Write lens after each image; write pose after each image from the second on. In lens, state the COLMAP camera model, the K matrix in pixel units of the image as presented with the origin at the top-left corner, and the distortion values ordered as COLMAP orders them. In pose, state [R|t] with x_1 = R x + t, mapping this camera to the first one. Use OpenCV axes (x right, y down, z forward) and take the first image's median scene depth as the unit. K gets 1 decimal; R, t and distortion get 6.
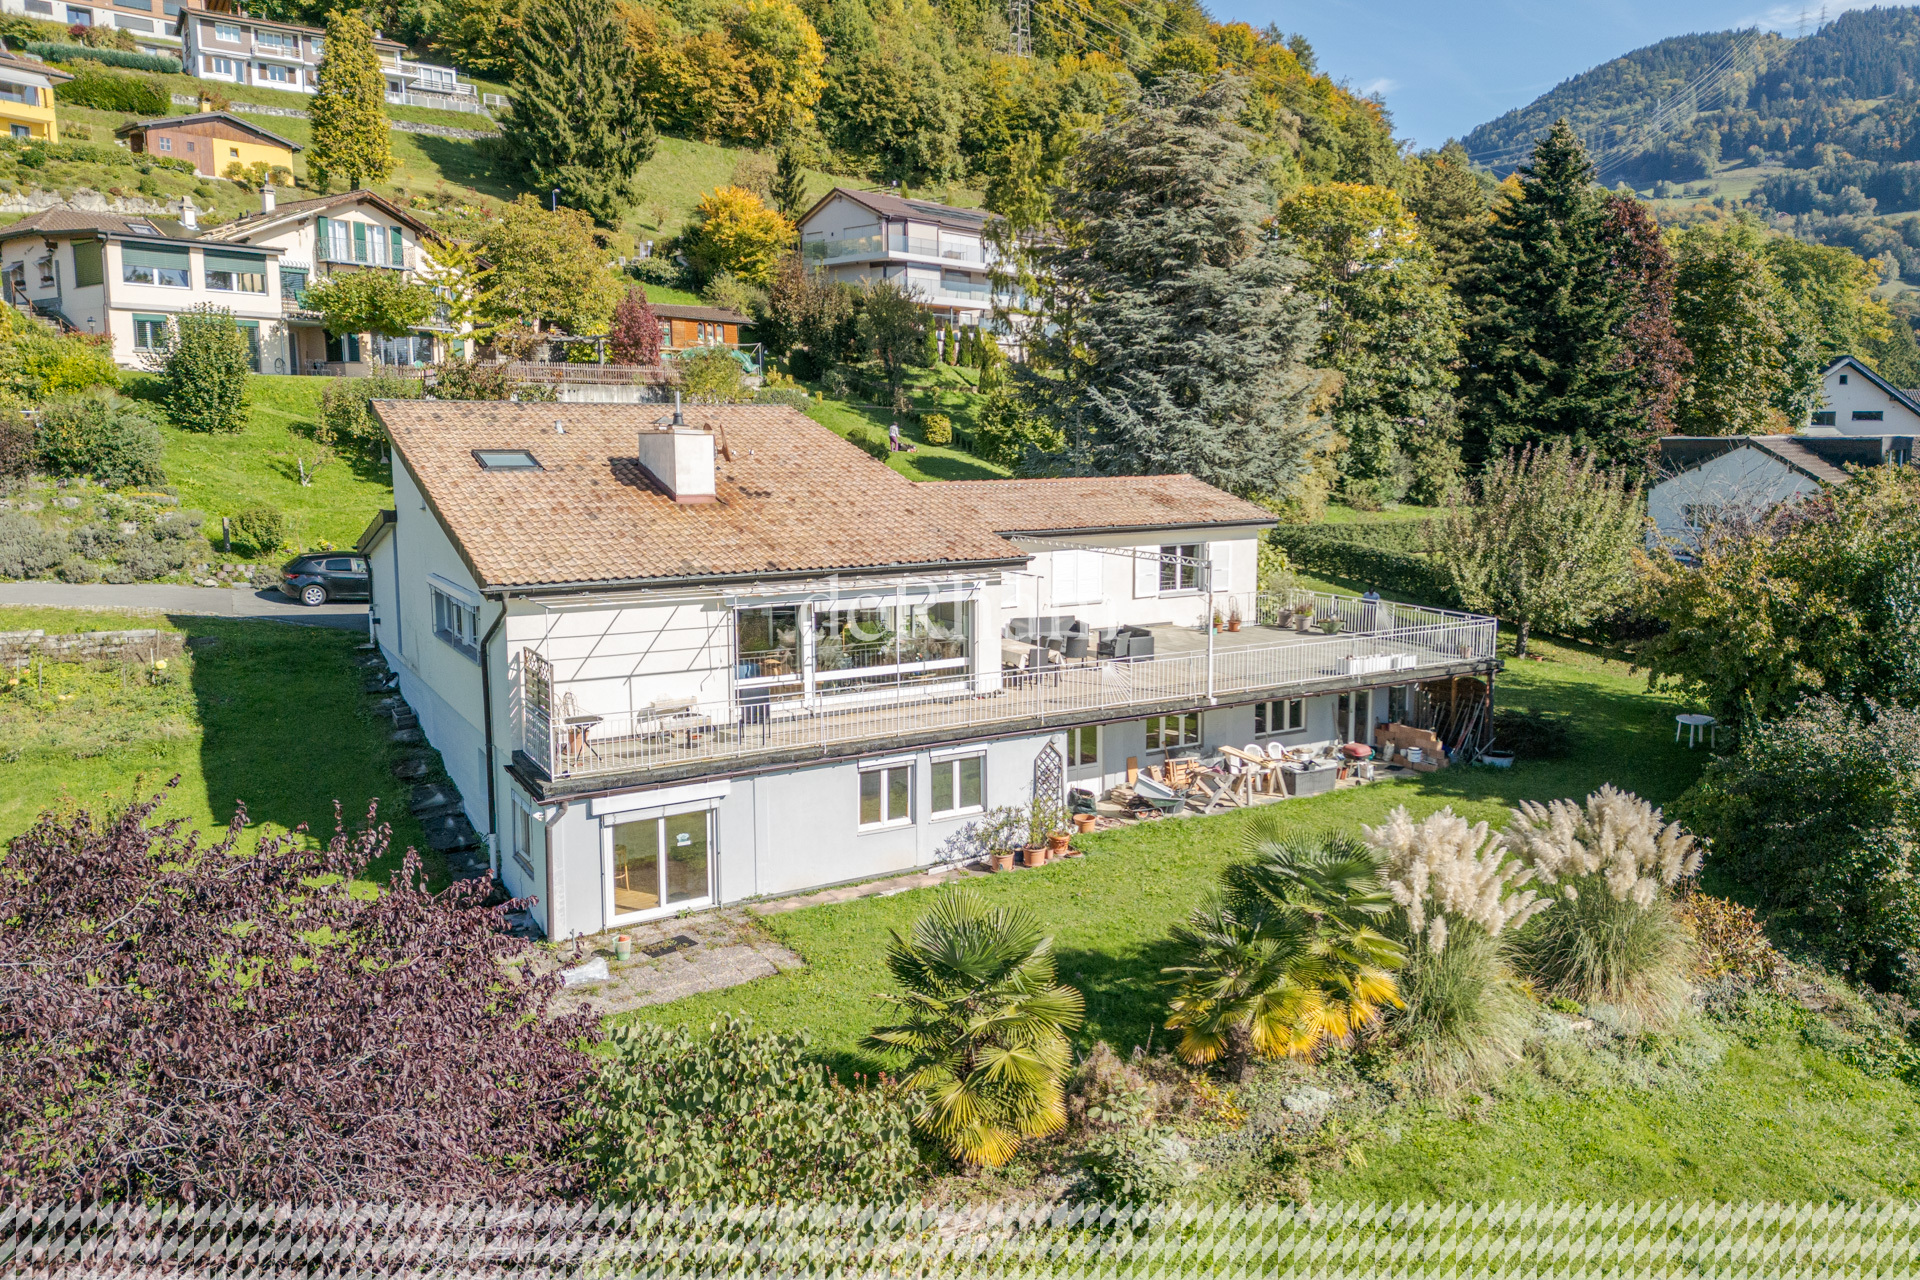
lens RADIAL K [[1235.9, 0, 960.0], [0, 1235.9, 640.0], [0, 0, 1]] dist [0.080645, -0.074333]
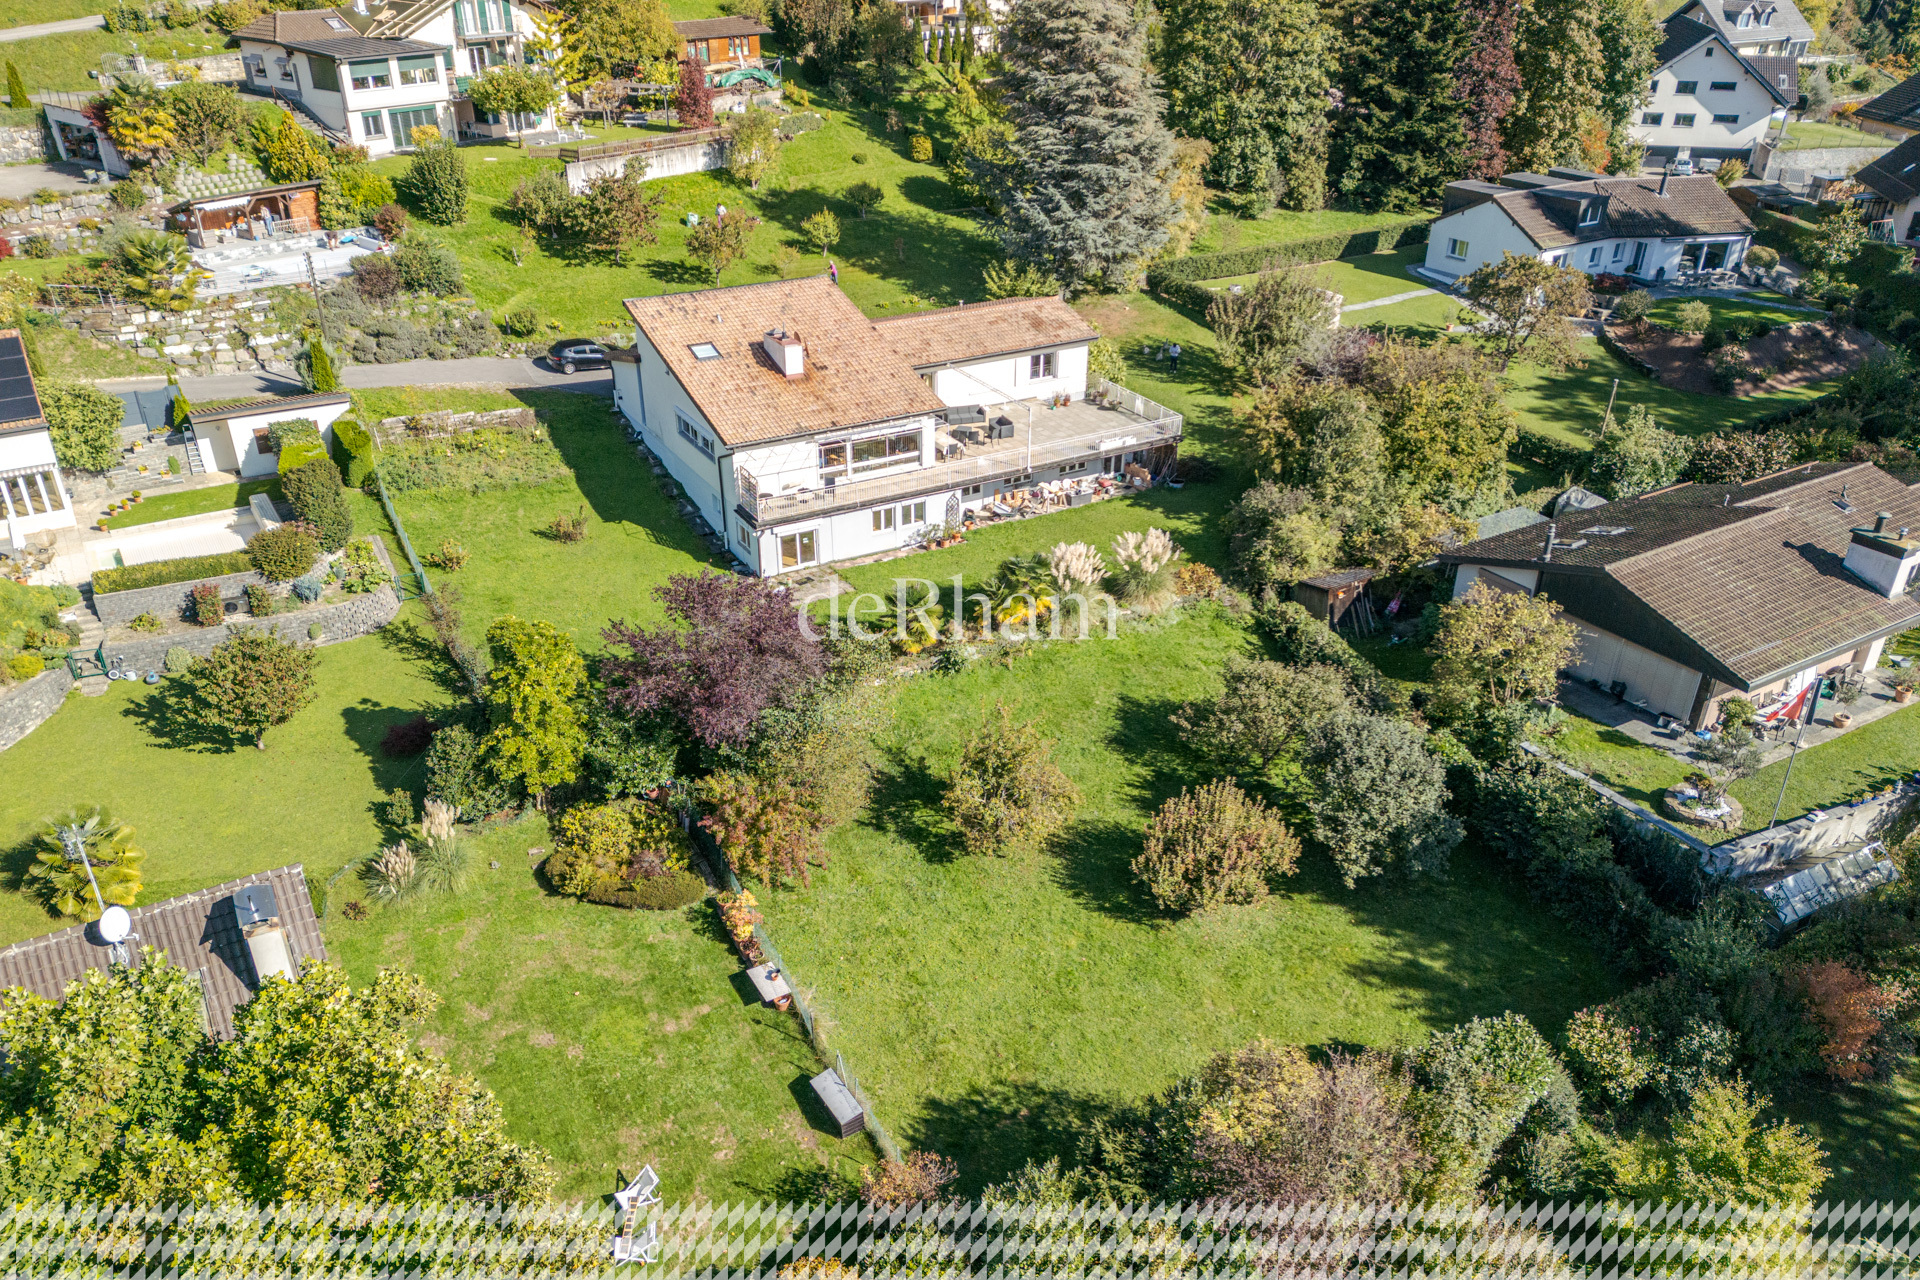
lens RADIAL K [[1235.9, 0, 960.0], [0, 1235.9, 640.0], [0, 0, 1]] dist [0.080645, -0.074333]
pose [[0.999906, 0.013453, 0.002767, 0.053177], [-0.013560, 0.934976, 0.354451, -0.314708], [0.002182, -0.354455, 0.935071, -0.829648]]
